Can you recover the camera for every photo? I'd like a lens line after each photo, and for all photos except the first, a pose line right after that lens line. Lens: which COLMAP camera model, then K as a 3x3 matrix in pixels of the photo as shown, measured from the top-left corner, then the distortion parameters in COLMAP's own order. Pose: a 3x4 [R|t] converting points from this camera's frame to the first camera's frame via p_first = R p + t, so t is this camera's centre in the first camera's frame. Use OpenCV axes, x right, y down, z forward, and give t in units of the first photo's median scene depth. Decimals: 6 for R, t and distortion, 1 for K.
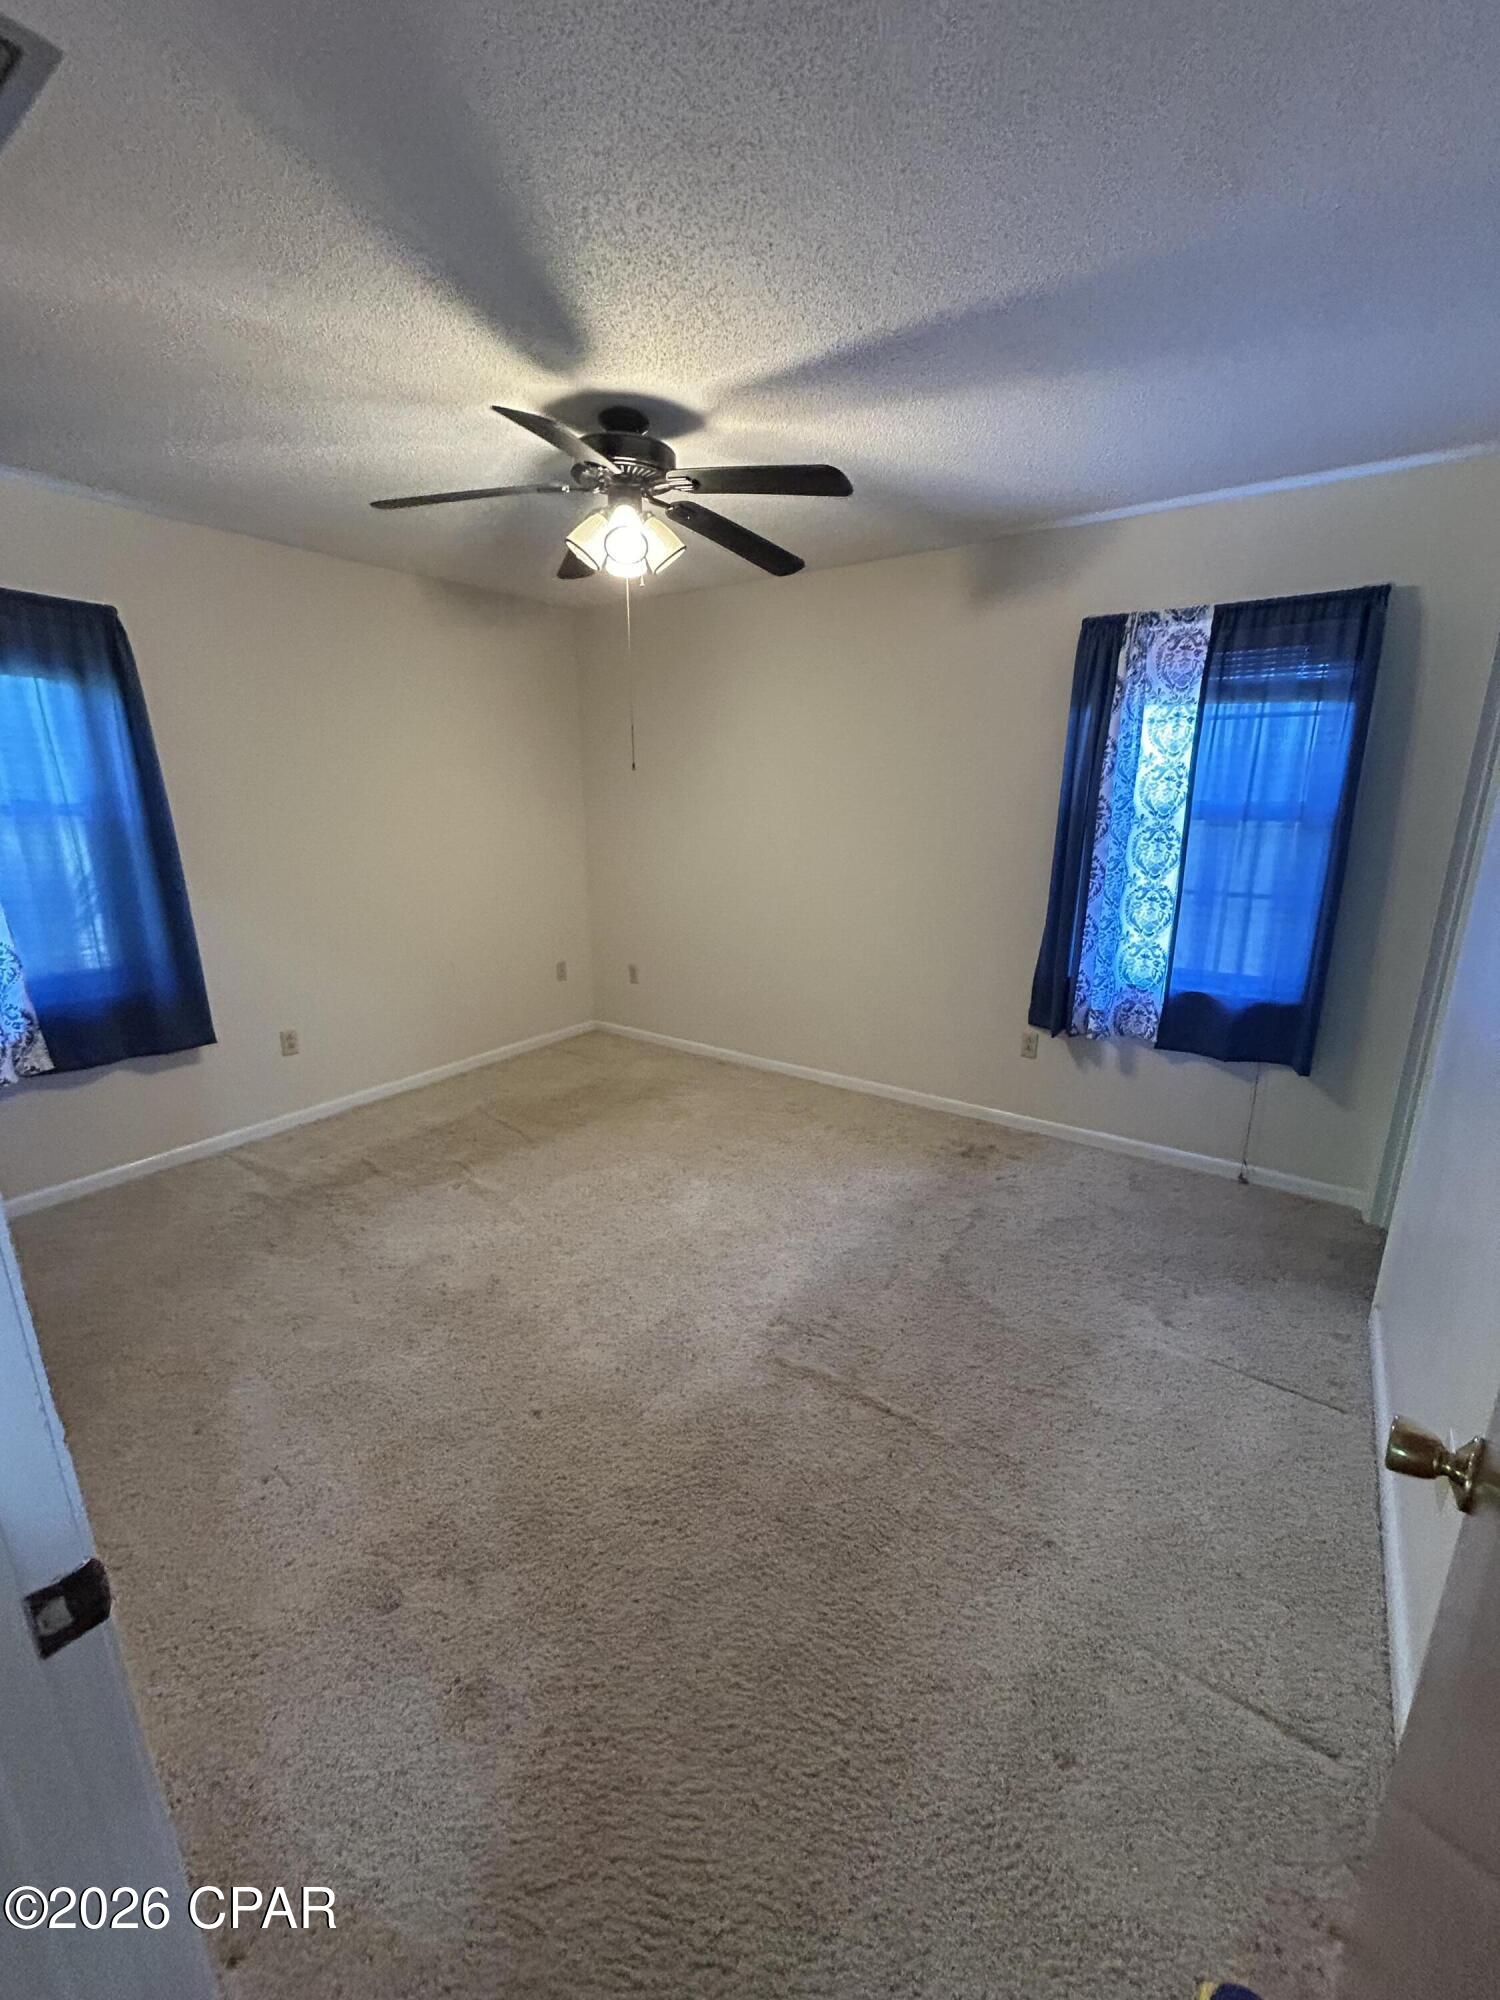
lens RADIAL K [[804.9, 0, 744.3], [0, 804.9, 1005.1], [0, 0, 1]] dist [-0.007549, 0.000573]
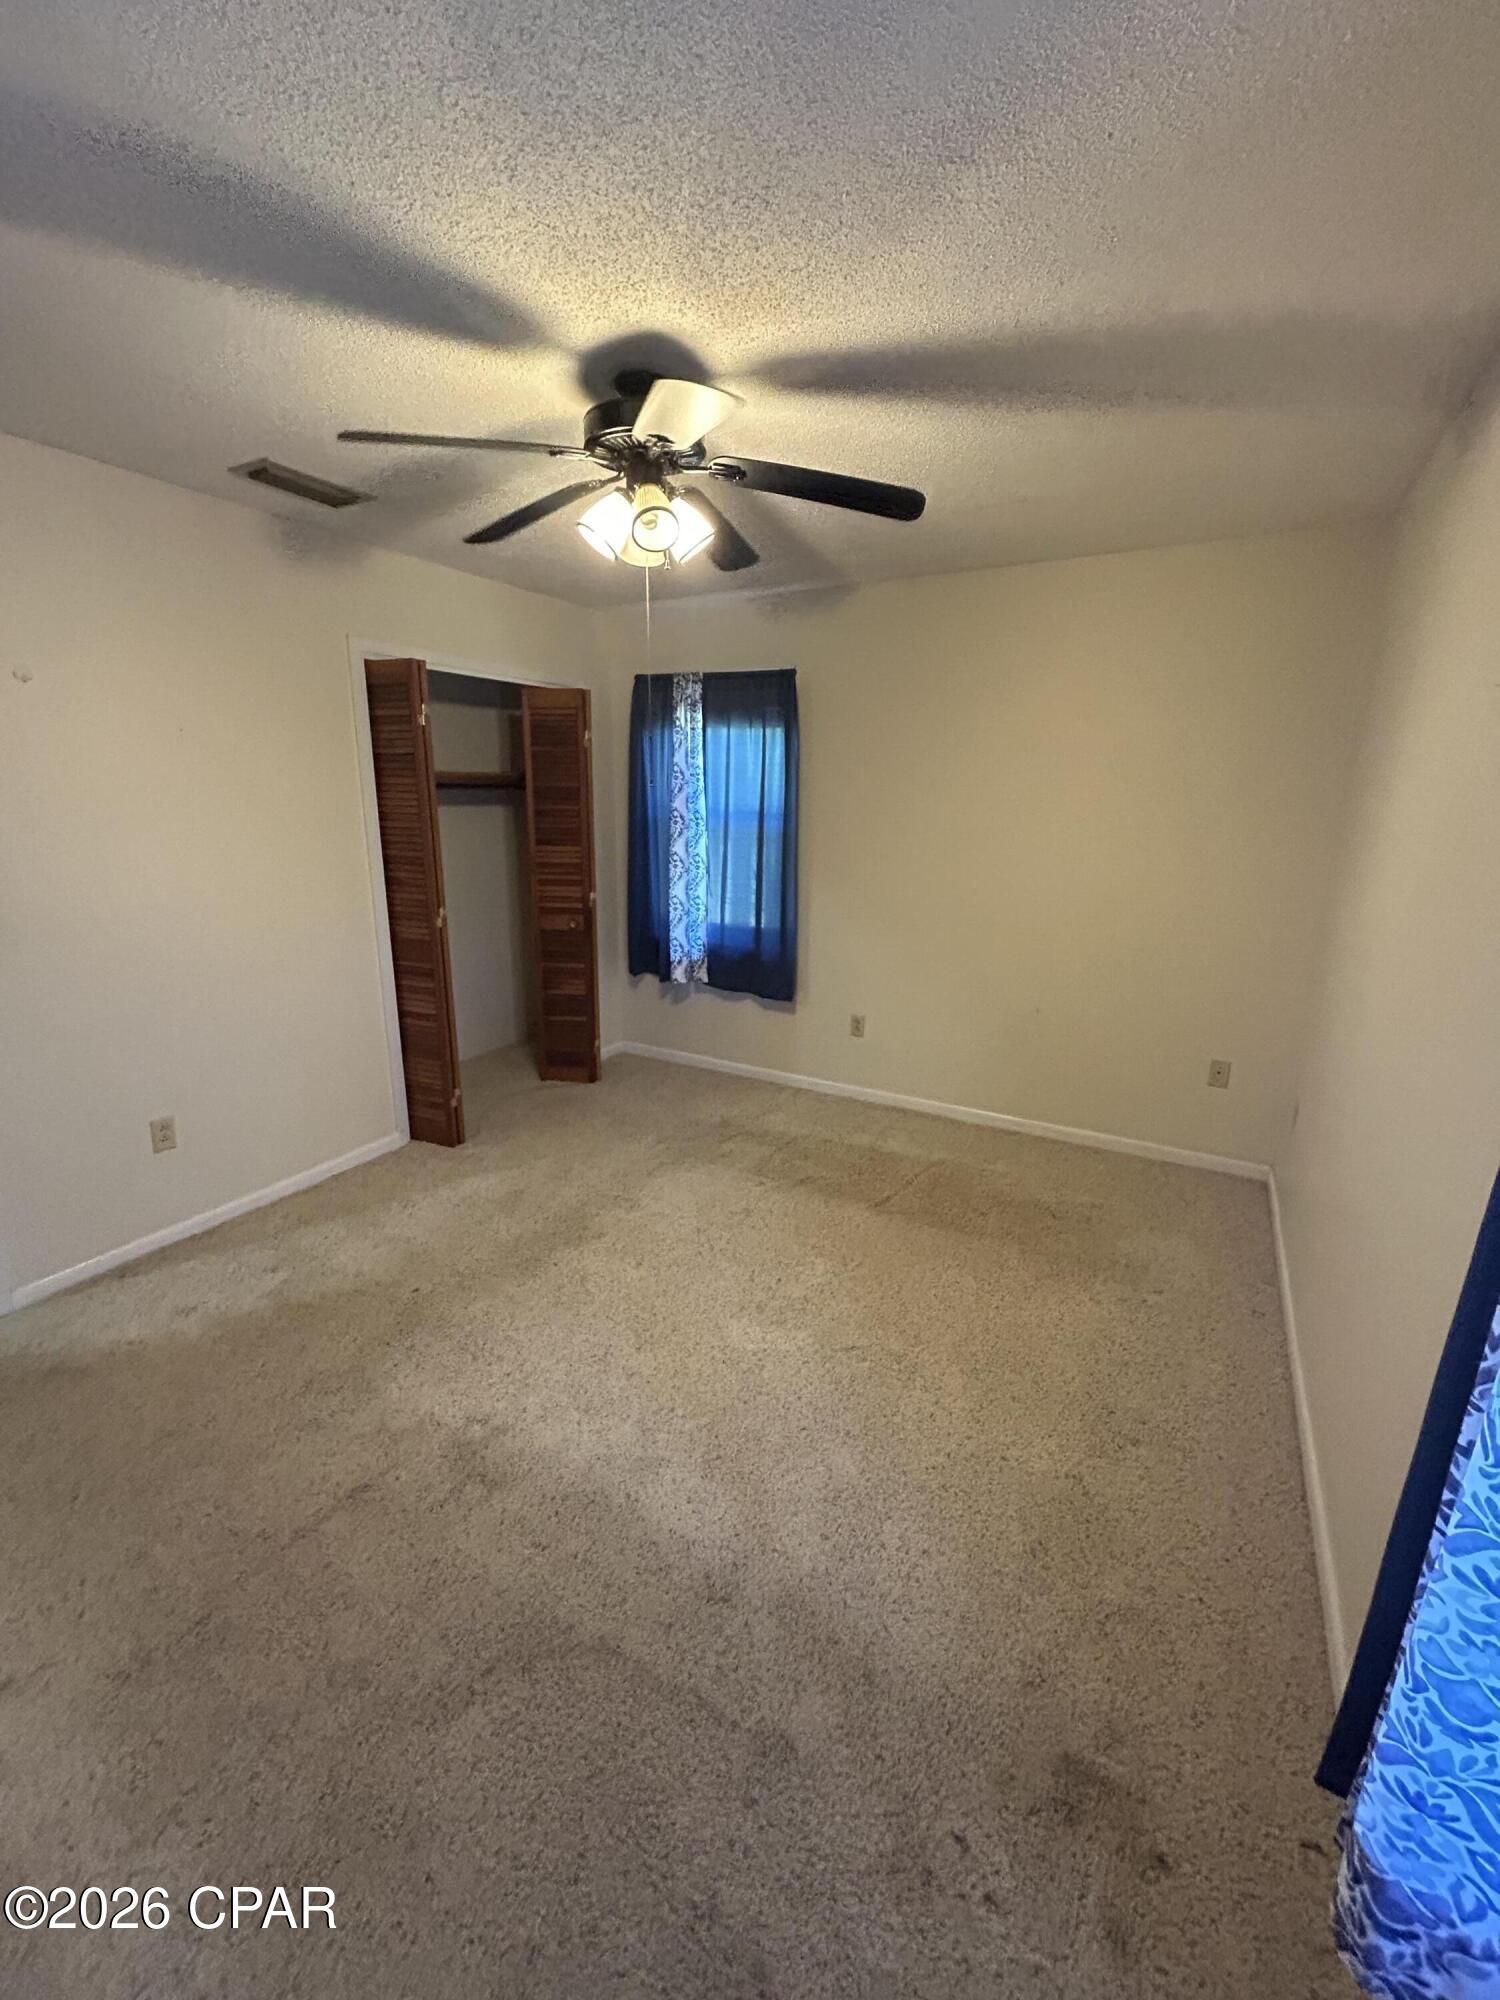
lens RADIAL K [[804.9, 0, 736.9], [0, 804.9, 996.9], [0, 0, 1]] dist [-0.007549, 0.000573]
pose [[0.085069, 0.245972, -0.965537, 0.544276], [-0.260207, 0.940905, 0.216771, -0.207824], [0.961798, 0.232799, 0.144046, 0.706855]]
